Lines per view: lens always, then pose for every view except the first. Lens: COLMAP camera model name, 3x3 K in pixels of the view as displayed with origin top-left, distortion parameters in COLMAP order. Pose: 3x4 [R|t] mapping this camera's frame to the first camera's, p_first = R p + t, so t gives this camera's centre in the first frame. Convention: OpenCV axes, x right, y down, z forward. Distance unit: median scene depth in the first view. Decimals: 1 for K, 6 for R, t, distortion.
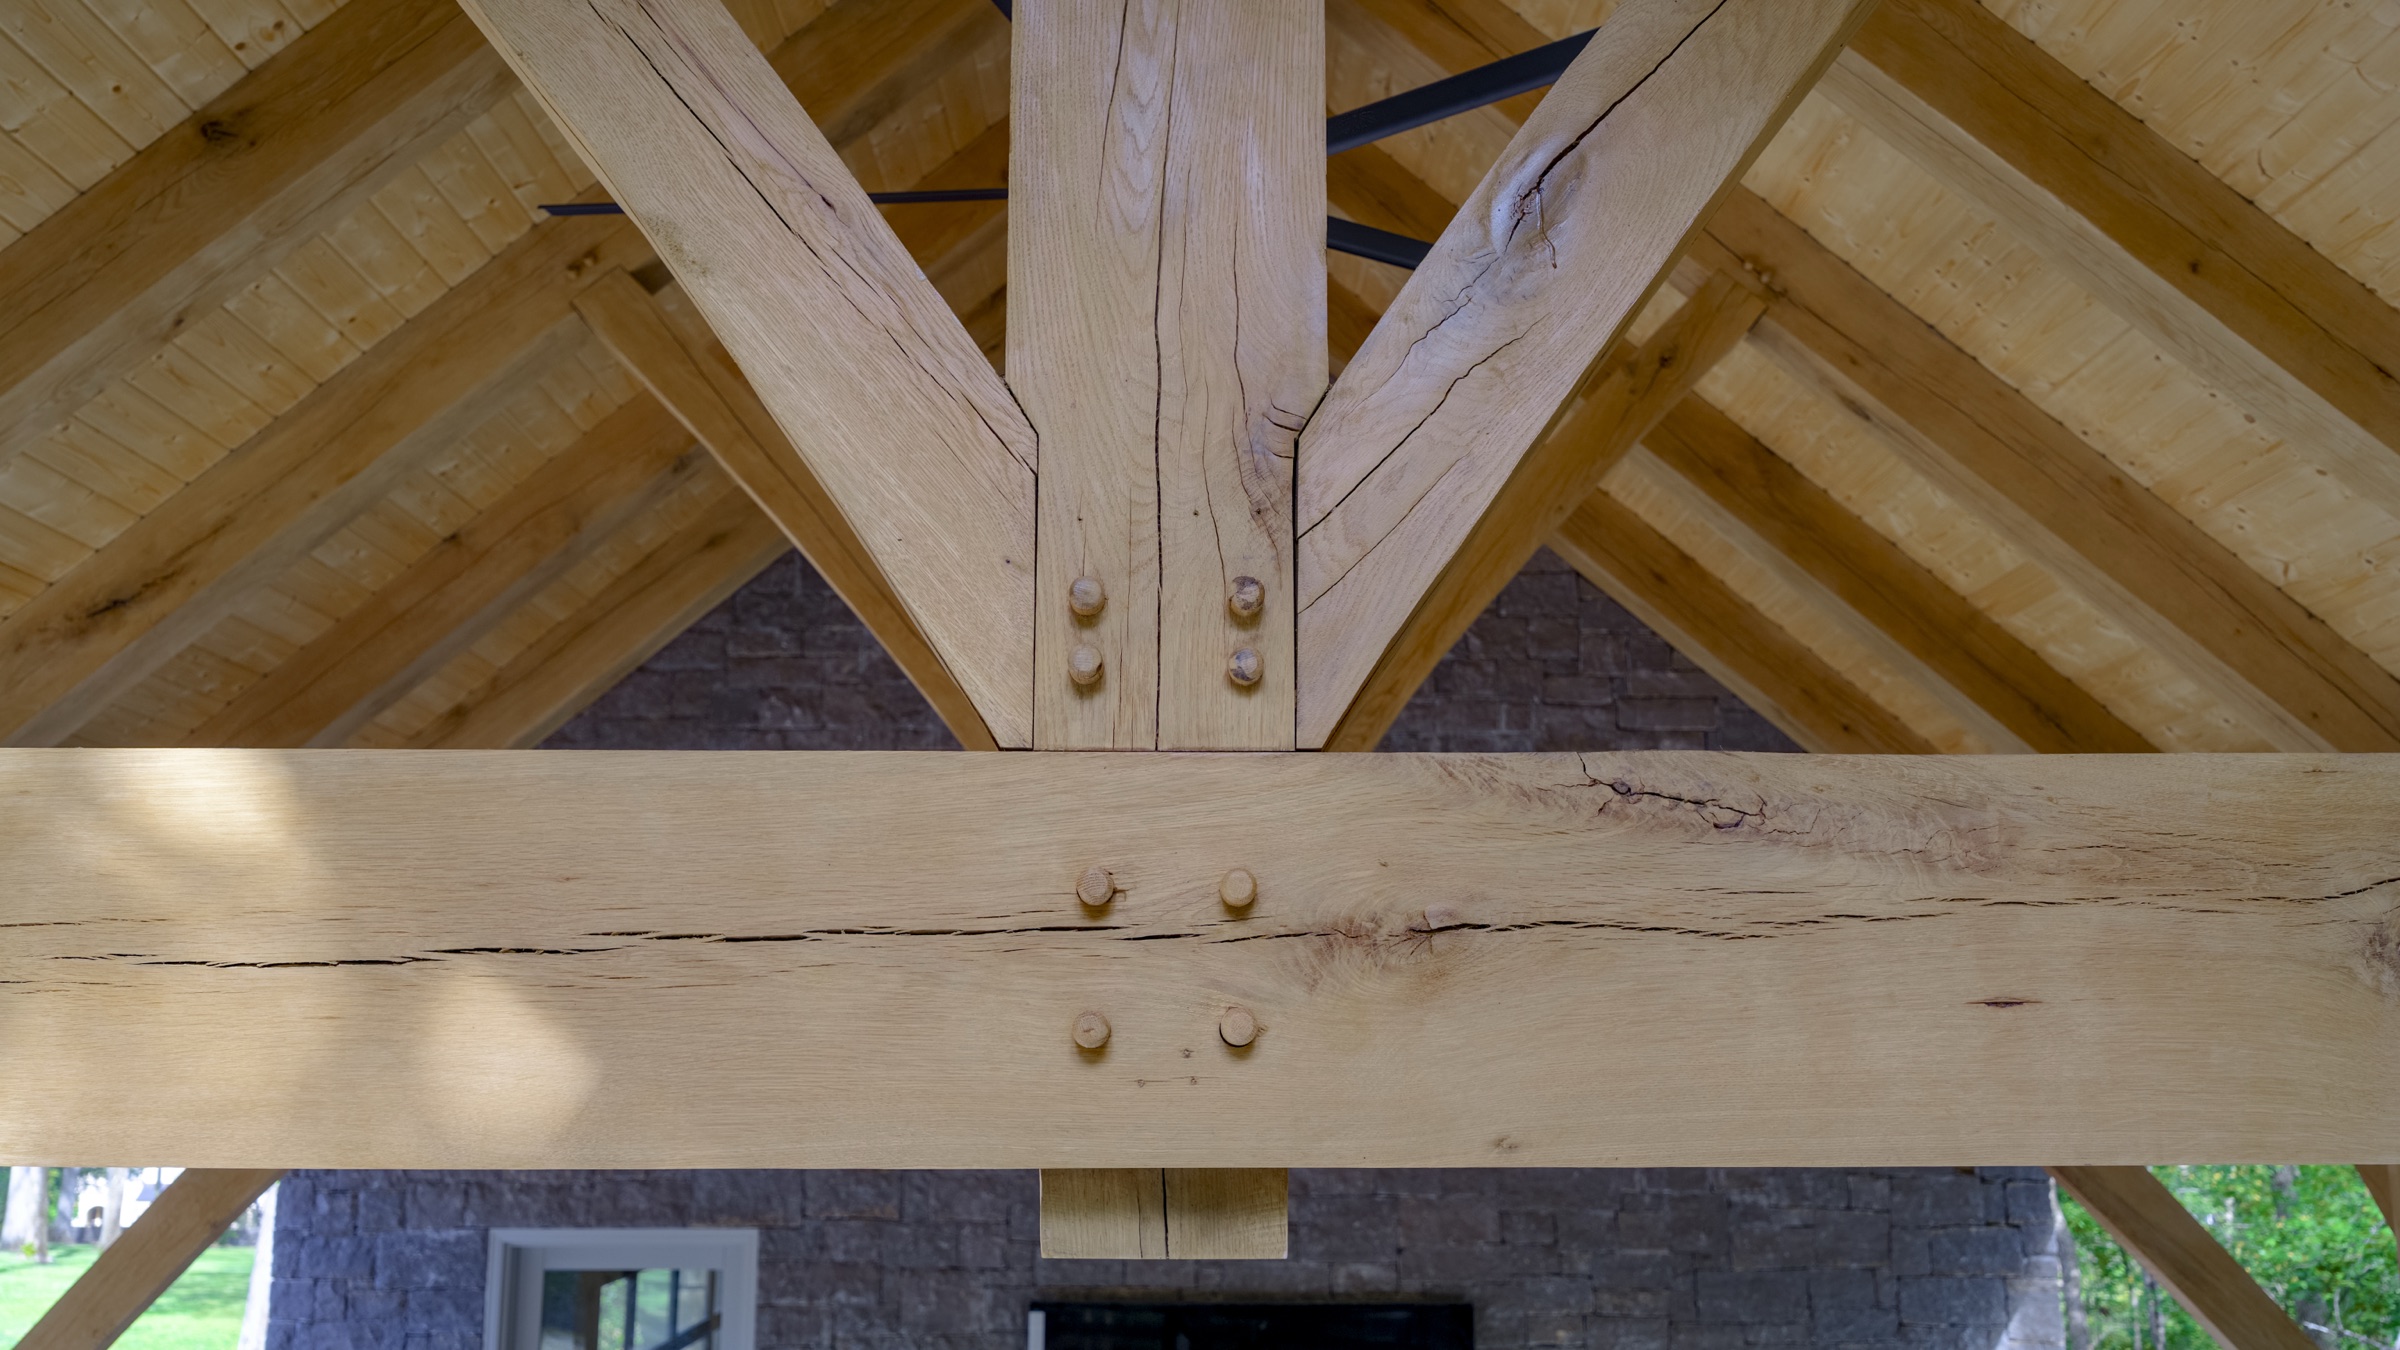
lens RADIAL K [[1979.7, 0, 1214.4], [0, 1979.7, 661.2], [0, 0, 1]] dist [0.030946, -0.060545]
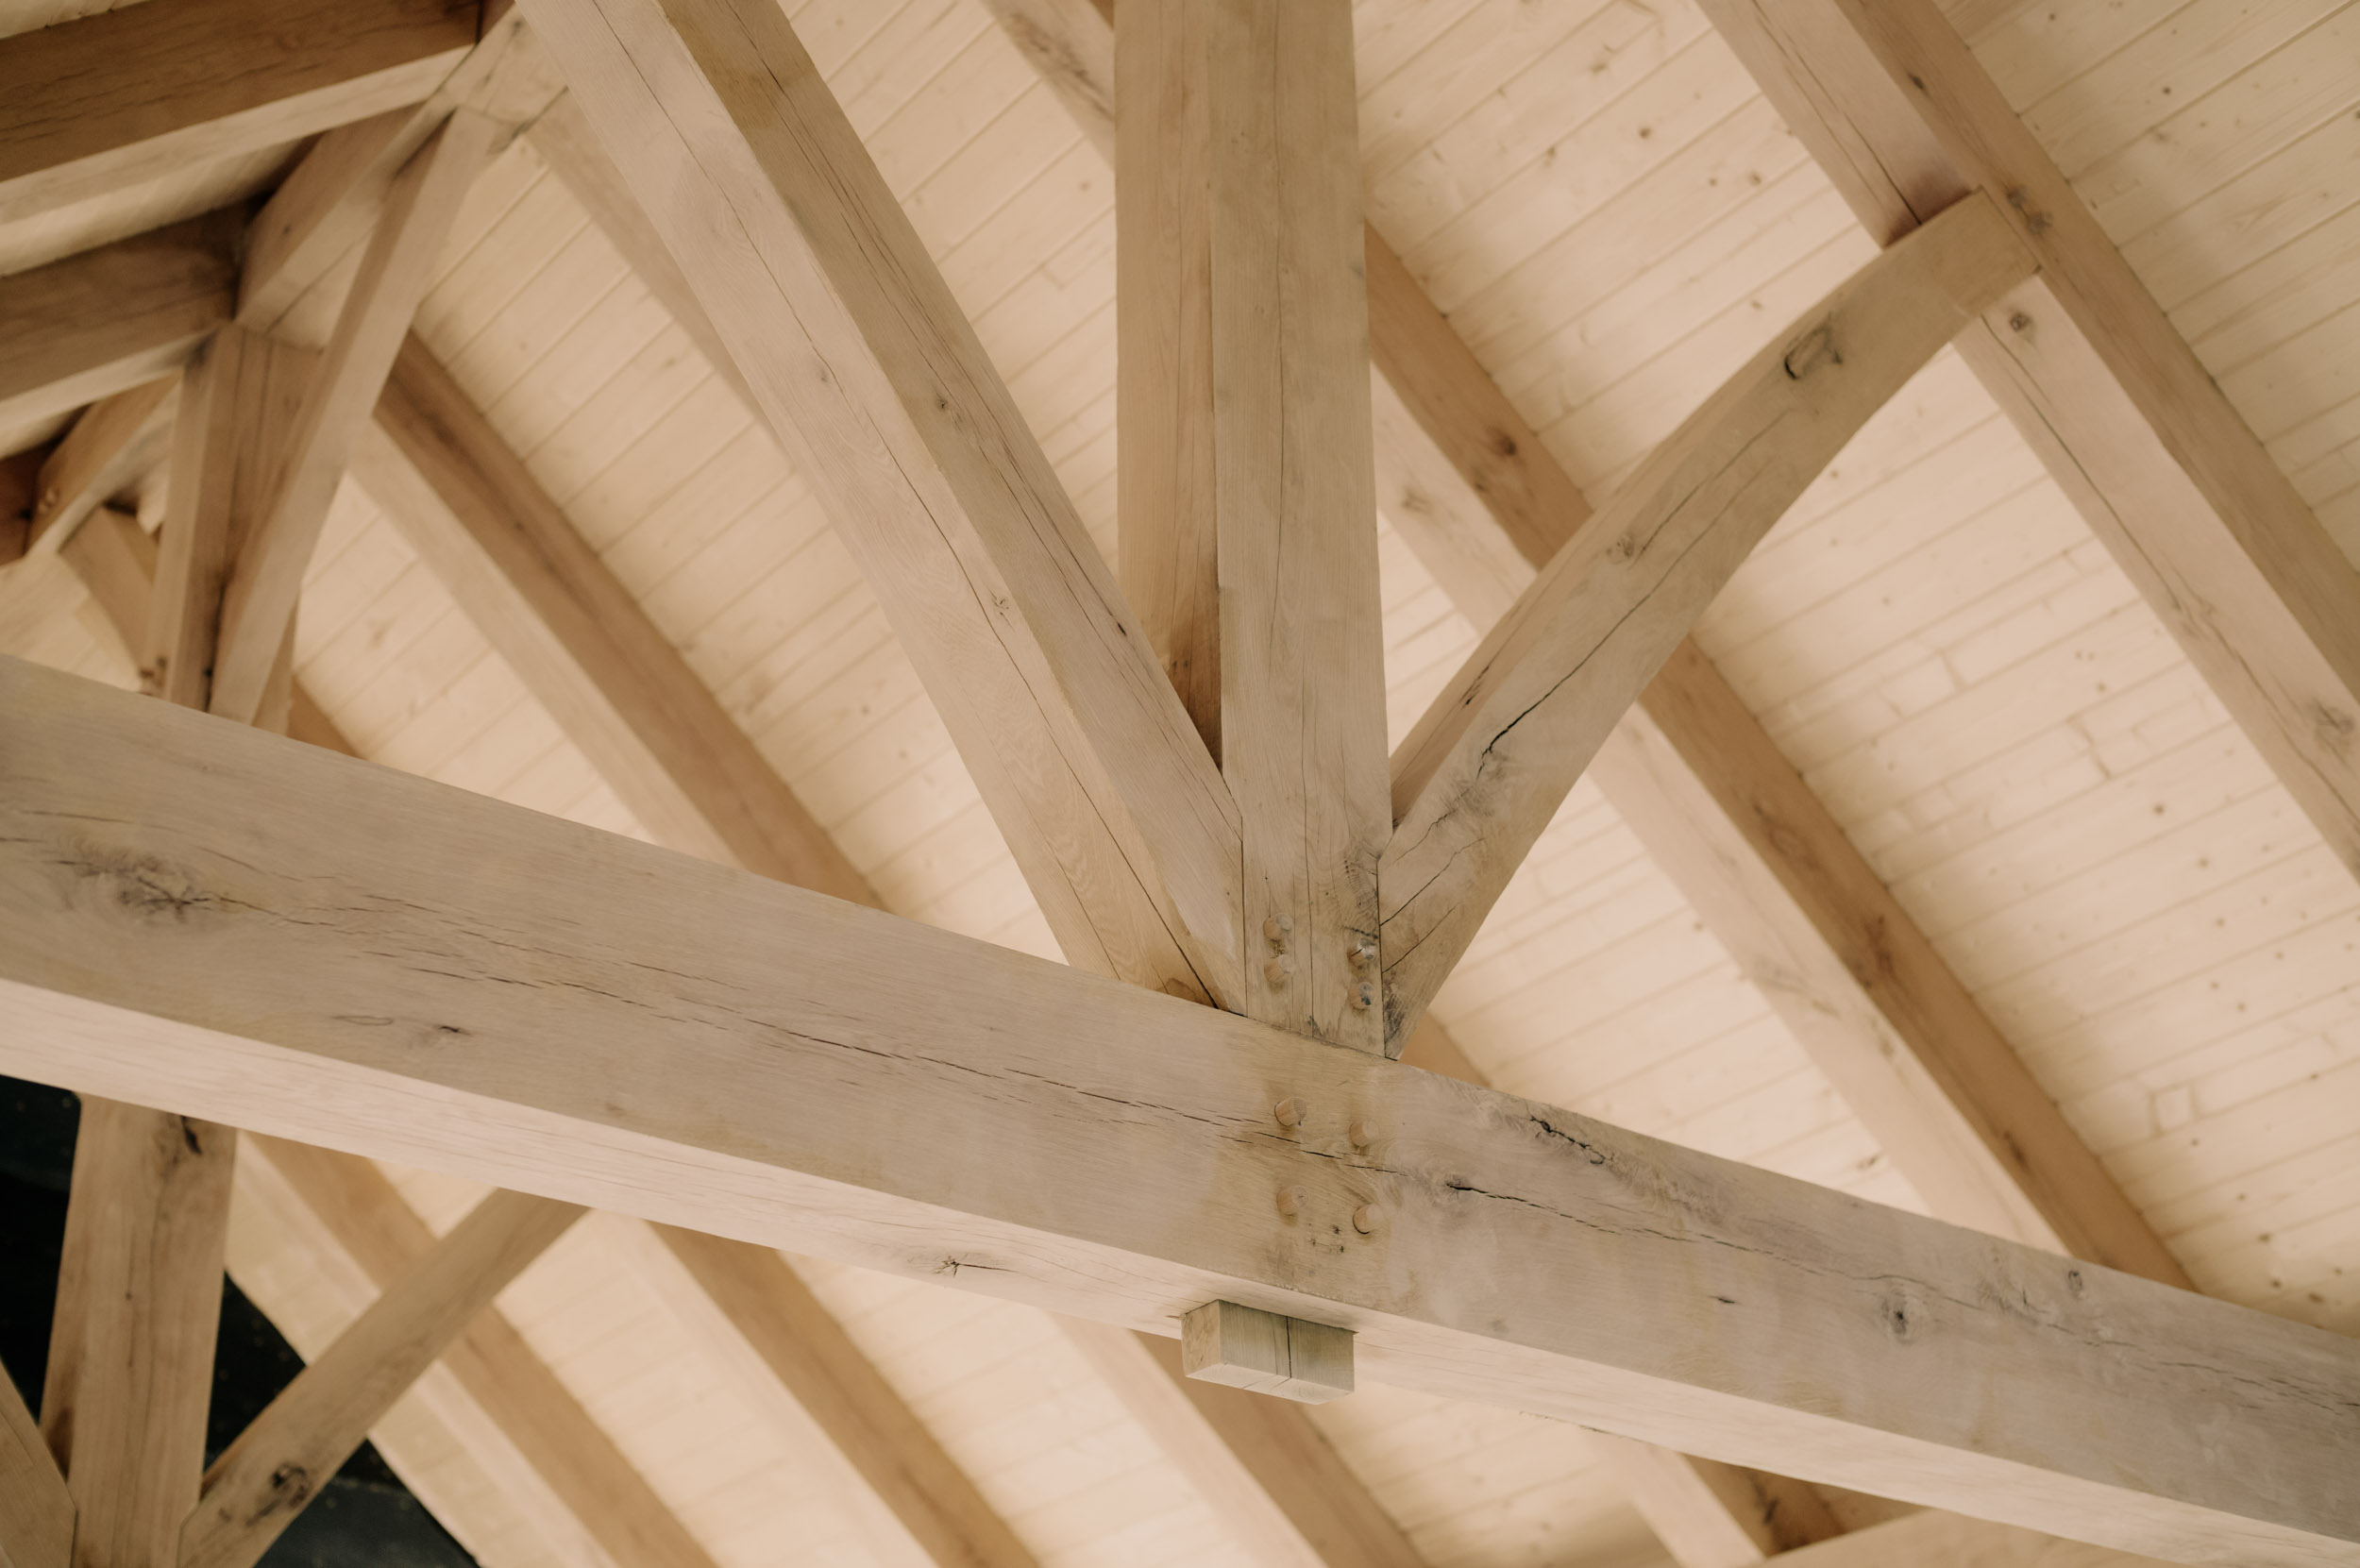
lens RADIAL K [[3771.3, 0, 1180.0], [0, 3771.3, 784.0], [0, 0, 1]] dist [0.146765, 0.025846]
pose [[0.773547, 0.277745, 0.569634, -1.809465], [-0.096300, 0.939924, -0.327521, 0.820666], [-0.626380, 0.198497, 0.753822, -1.135755]]
